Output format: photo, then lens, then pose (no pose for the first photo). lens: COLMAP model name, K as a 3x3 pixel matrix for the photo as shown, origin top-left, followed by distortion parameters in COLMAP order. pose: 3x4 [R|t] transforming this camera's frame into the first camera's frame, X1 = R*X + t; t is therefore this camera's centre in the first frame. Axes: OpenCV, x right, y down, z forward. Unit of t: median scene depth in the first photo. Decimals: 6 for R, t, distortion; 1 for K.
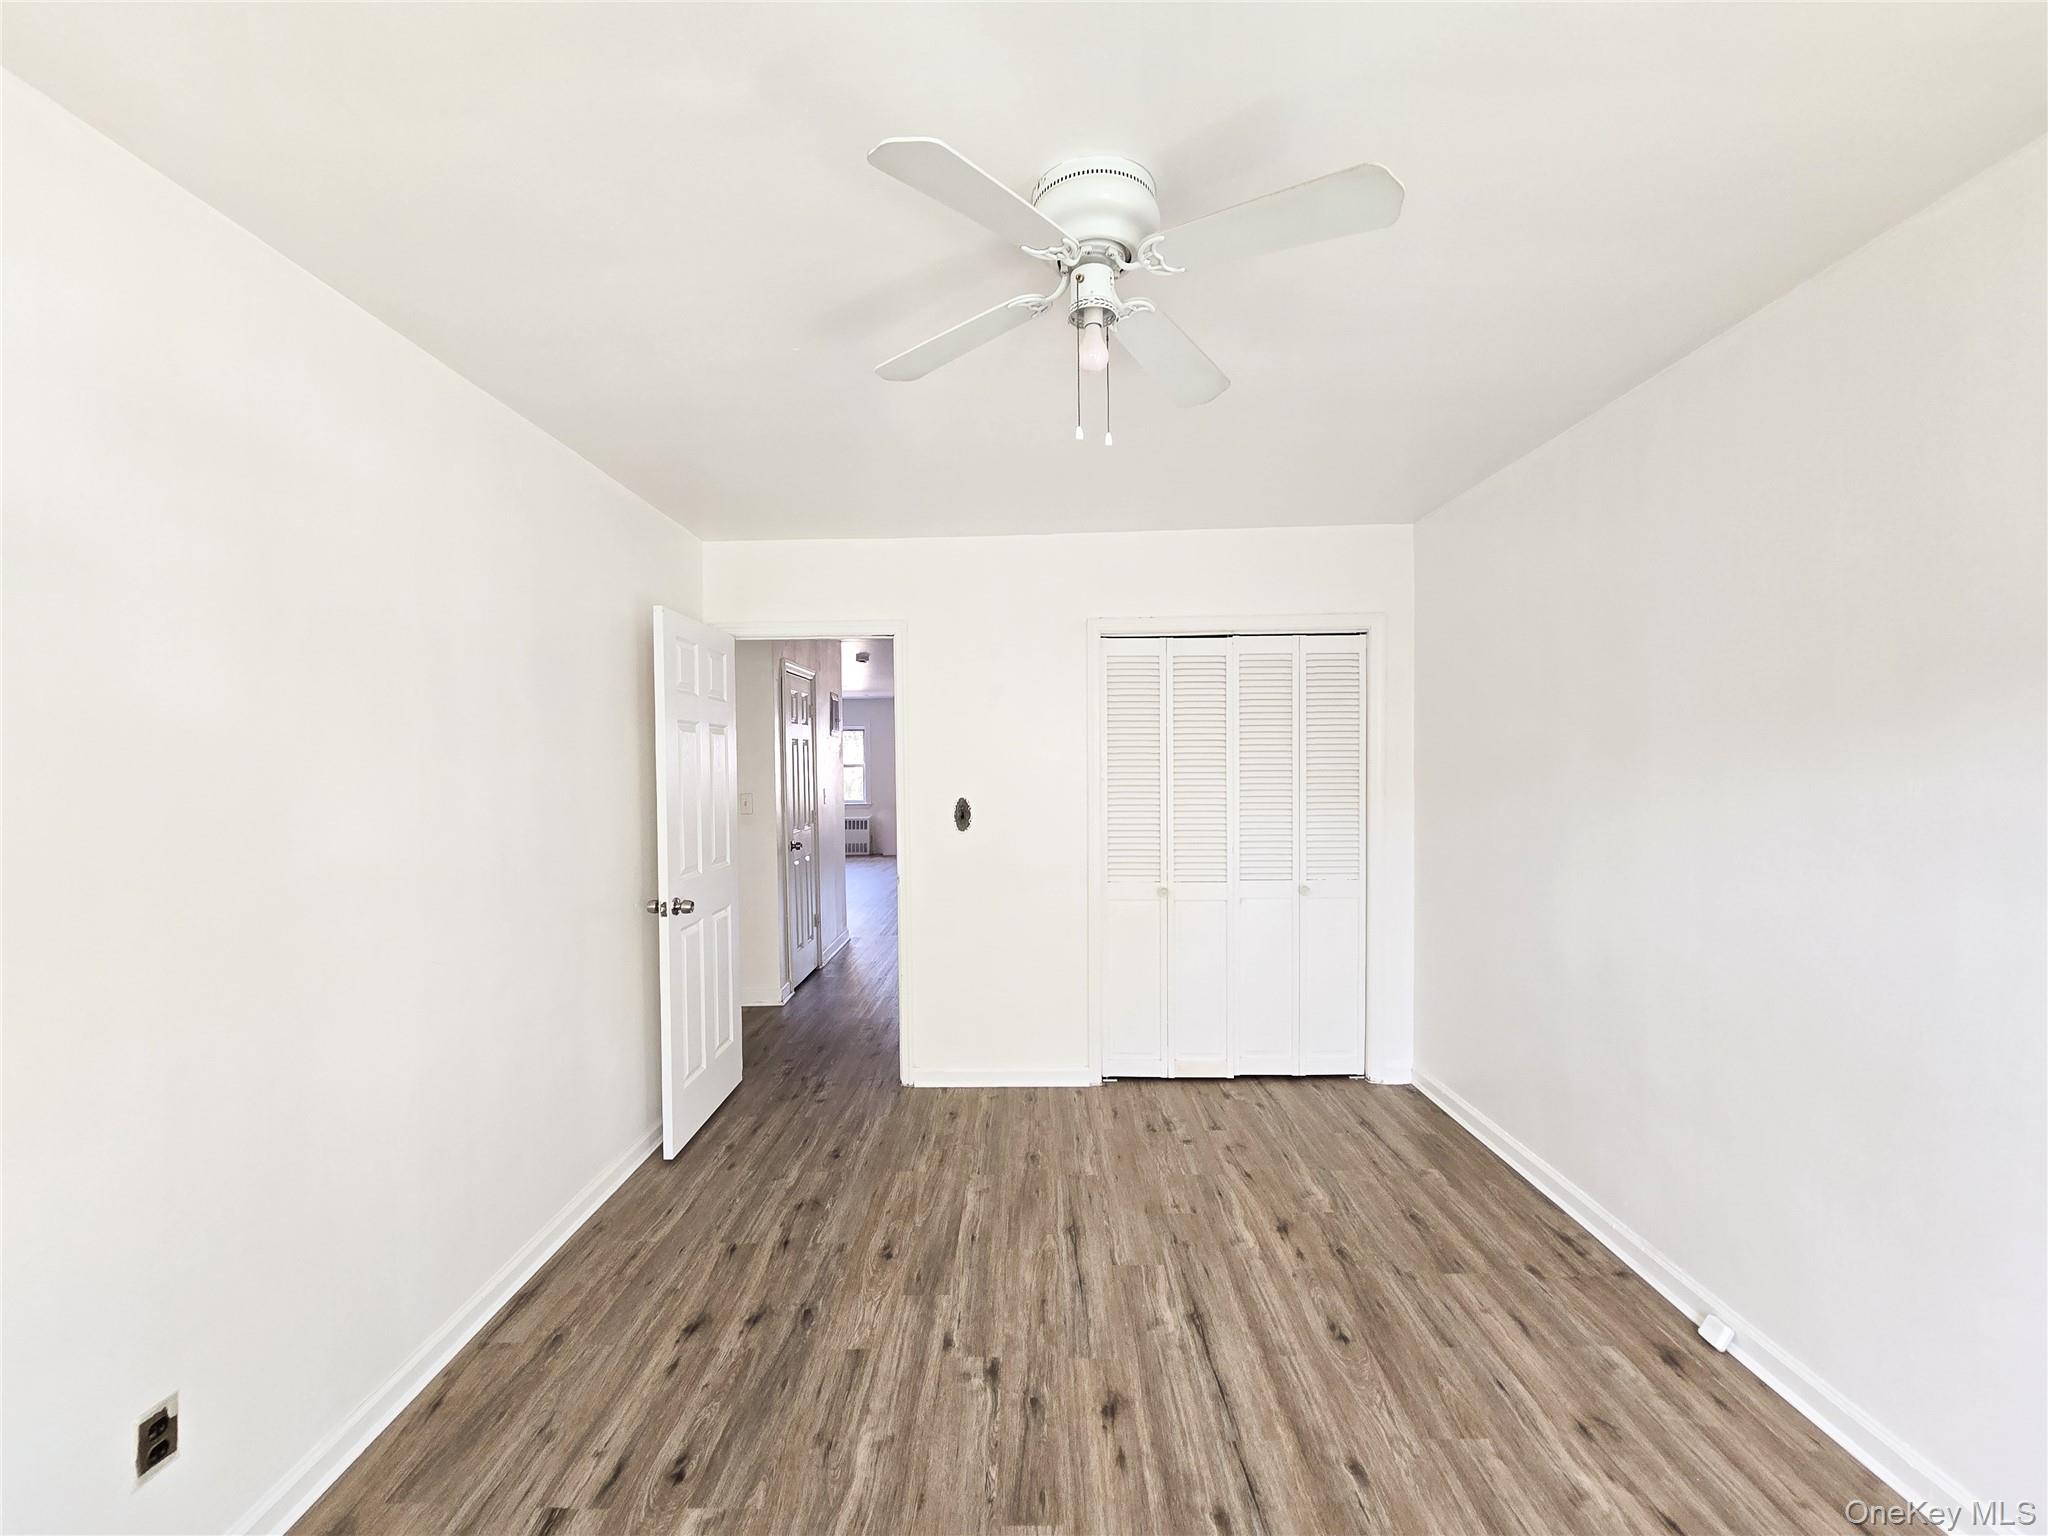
lens RADIAL K [[842.6, 0, 1016.8], [0, 842.6, 777.7], [0, 0, 1]] dist [-0.002789, -0.000487]
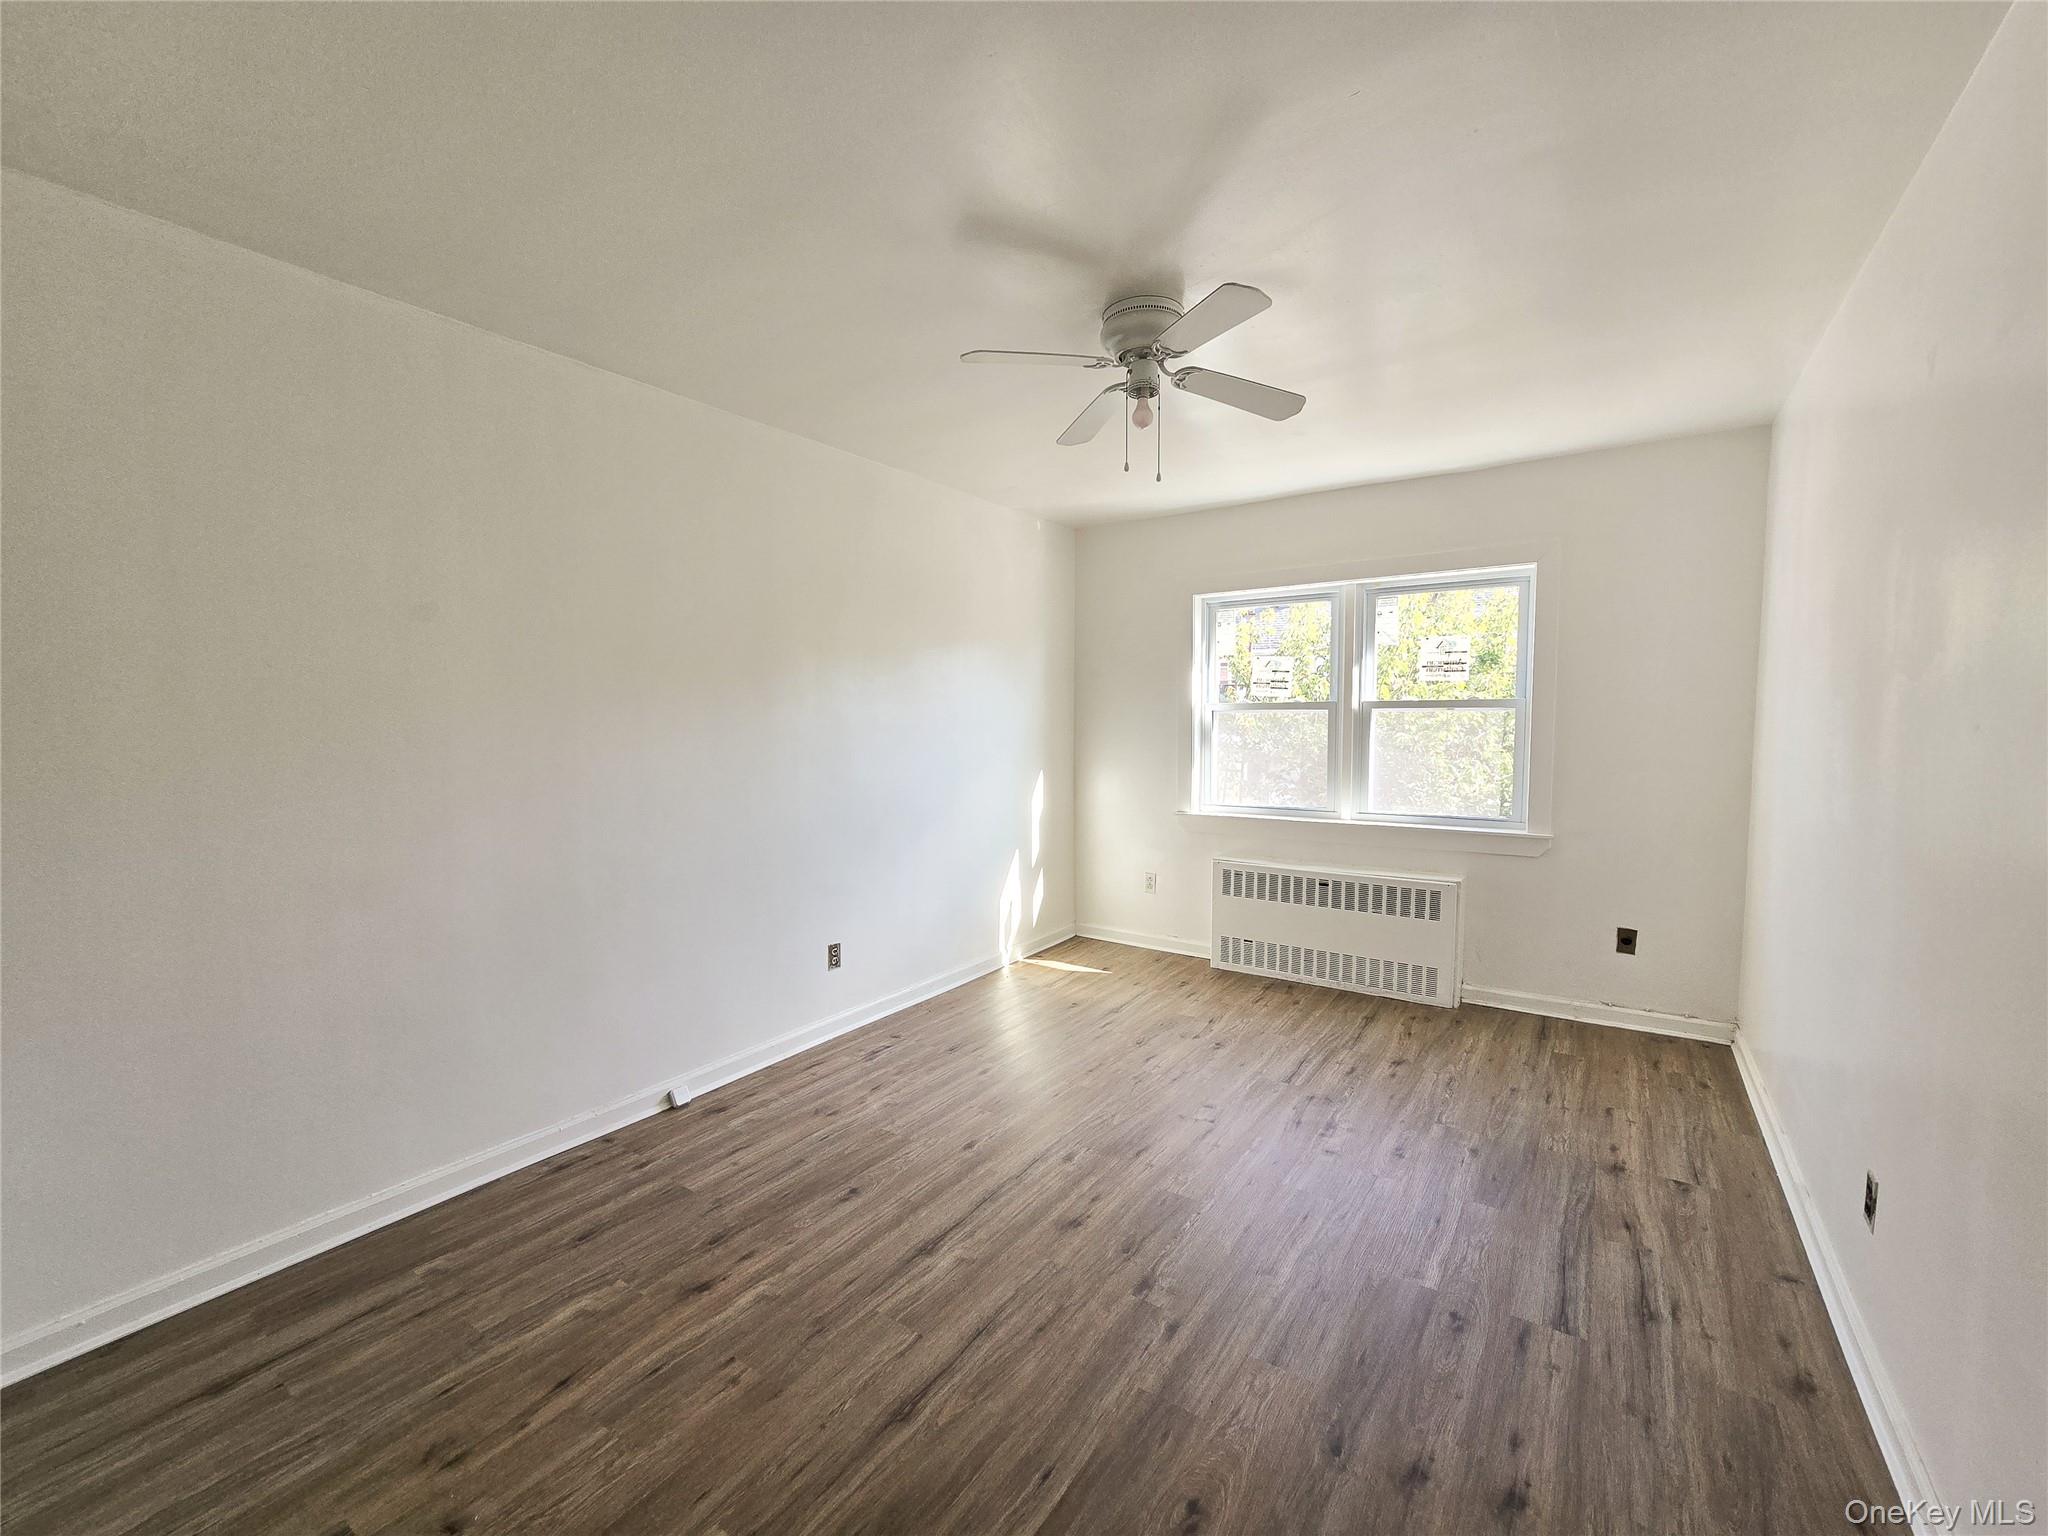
lens RADIAL K [[842.6, 0, 1016.8], [0, 842.6, 777.7], [0, 0, 1]] dist [-0.002789, -0.000487]
pose [[-0.826788, -0.023538, 0.562021, -0.404189], [0.026540, 0.996379, 0.080772, 0.013319], [-0.561887, 0.081698, -0.823170, 1.659792]]
